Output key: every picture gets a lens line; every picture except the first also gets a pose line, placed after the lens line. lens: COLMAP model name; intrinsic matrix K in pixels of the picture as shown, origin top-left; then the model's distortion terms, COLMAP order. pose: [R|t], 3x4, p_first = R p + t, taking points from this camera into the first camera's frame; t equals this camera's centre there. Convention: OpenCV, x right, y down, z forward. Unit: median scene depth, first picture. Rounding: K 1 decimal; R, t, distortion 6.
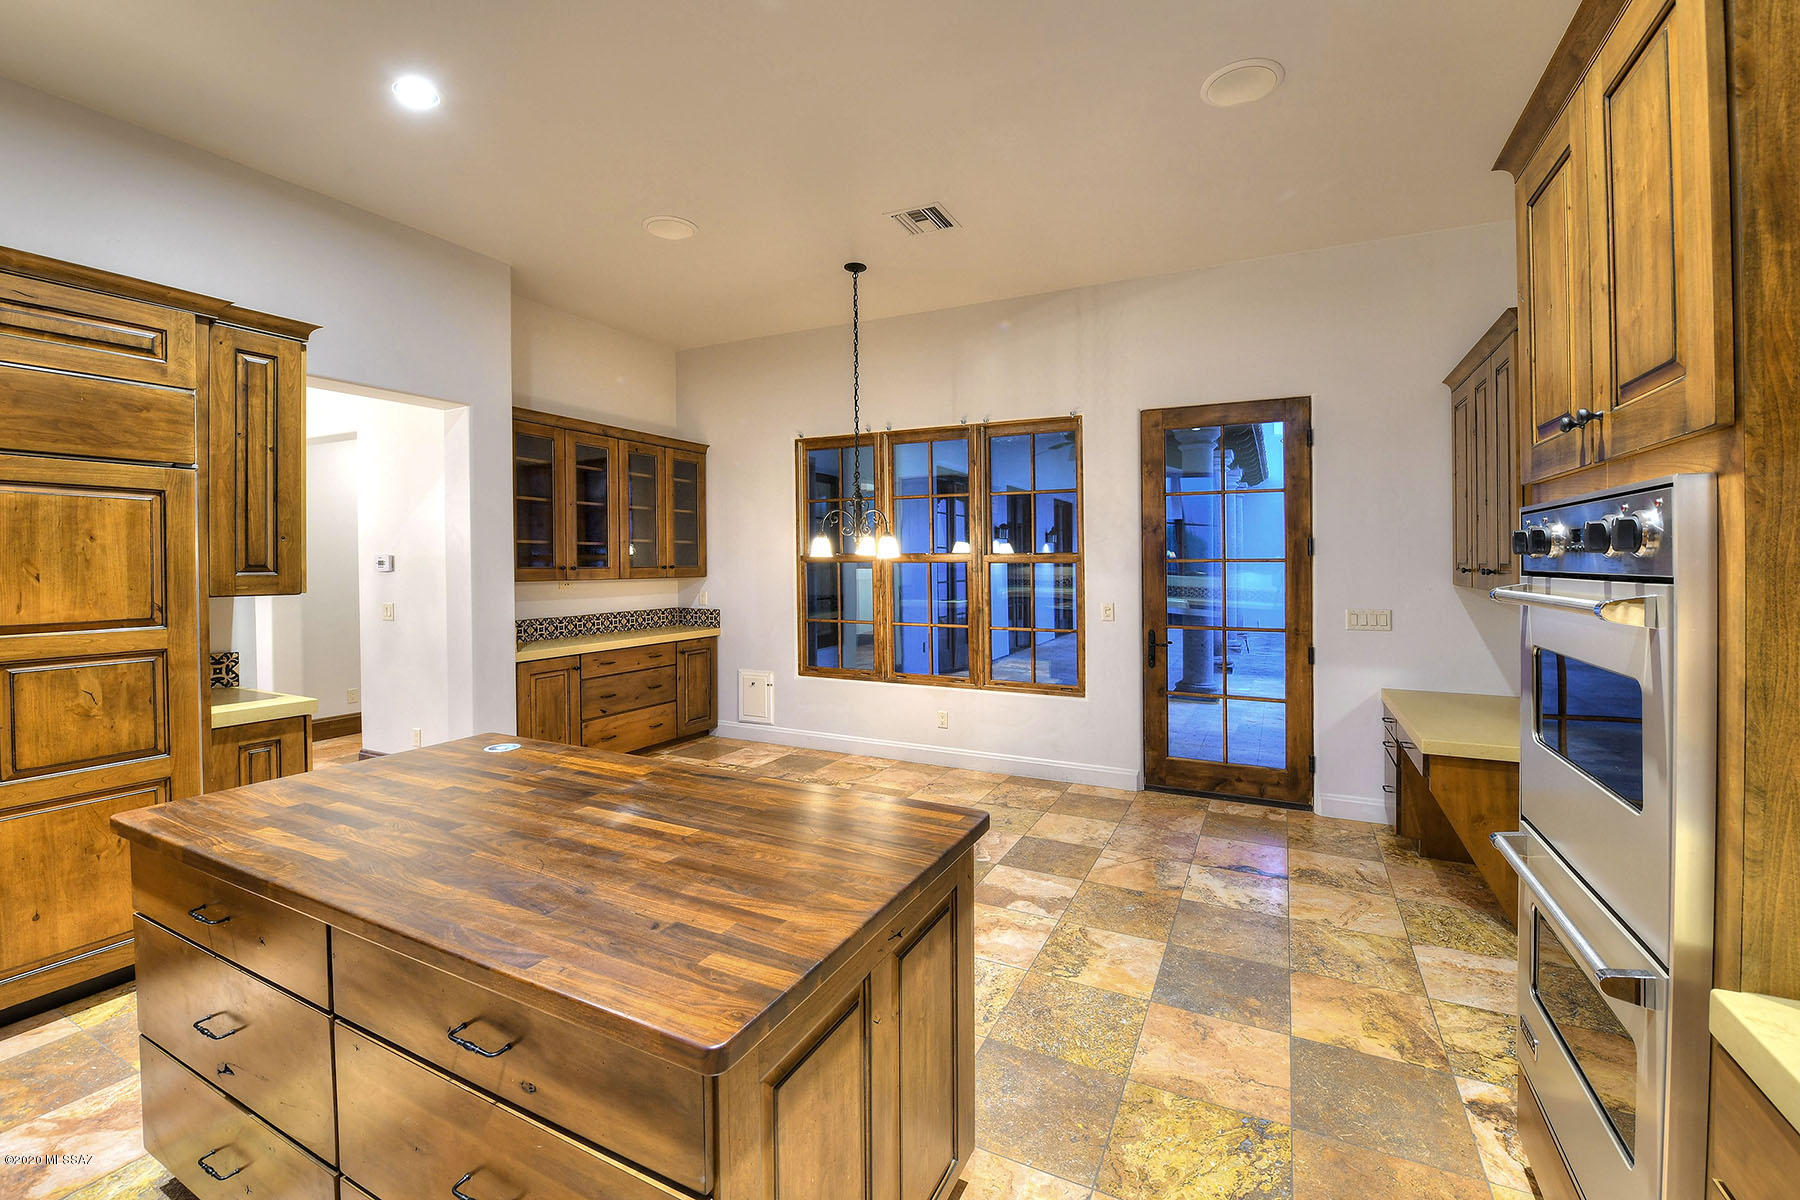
lens RADIAL K [[749.4, 0, 901.8], [0, 749.4, 555.5], [0, 0, 1]] dist [0.000326, 0.000045]
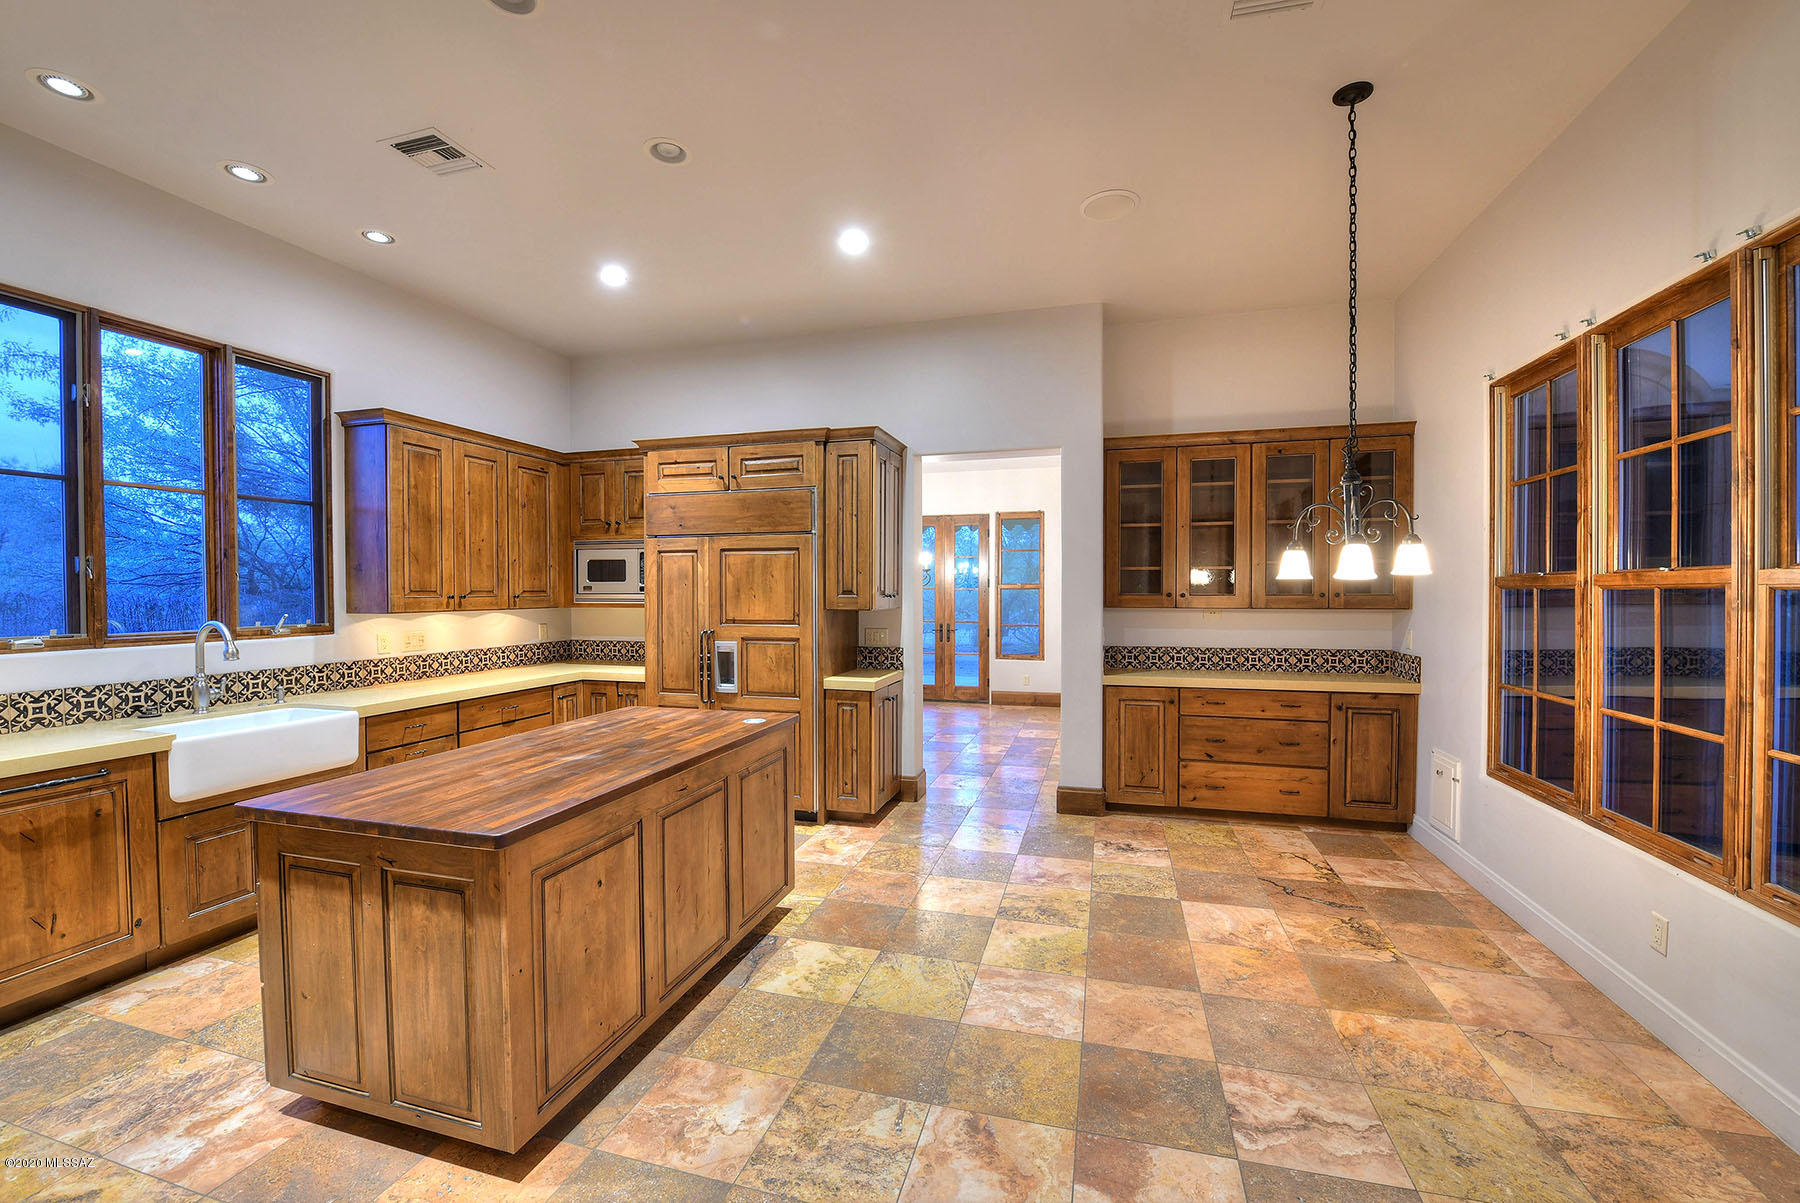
lens RADIAL K [[759.3, 0, 900.0], [0, 759.3, 601.5], [0, 0, 1]] dist [-0.017901, -0.000156]
pose [[0.185991, 0.015883, -0.982423, 0.432396], [0.008506, 0.999806, 0.017774, 0.005077], [0.982515, -0.011662, 0.185820, 0.489559]]
